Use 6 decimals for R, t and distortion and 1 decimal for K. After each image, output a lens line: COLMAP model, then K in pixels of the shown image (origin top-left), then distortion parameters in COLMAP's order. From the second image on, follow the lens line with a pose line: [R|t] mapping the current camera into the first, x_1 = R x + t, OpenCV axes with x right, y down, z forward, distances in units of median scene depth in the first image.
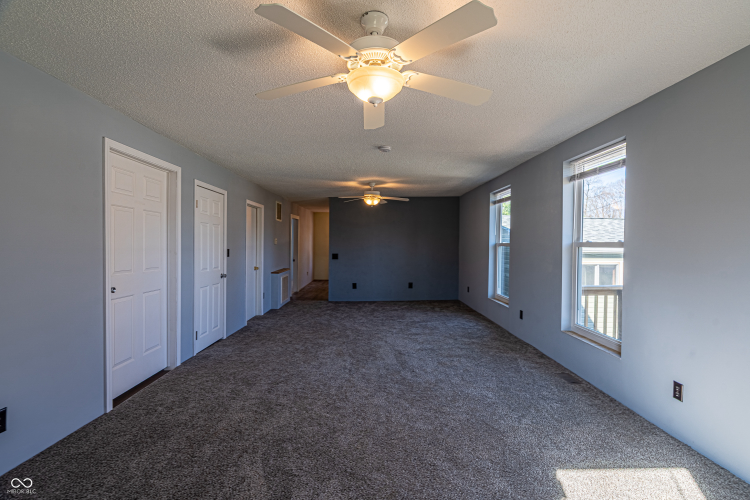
lens RADIAL K [[345.6, 0, 379.9], [0, 345.6, 249.7], [0, 0, 1]] dist [-0.003849, 0.007523]
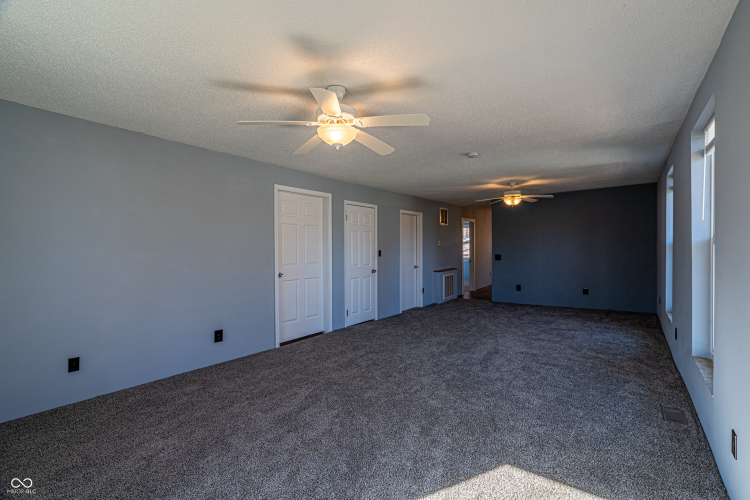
lens RADIAL K [[345.6, 0, 379.9], [0, 345.6, 249.7], [0, 0, 1]] dist [-0.003849, 0.007523]
pose [[0.793274, -0.006522, -0.608829, 0.359561], [0.003373, 0.999974, -0.006316, 0.003819], [0.608855, 0.002957, 0.793276, -0.012341]]
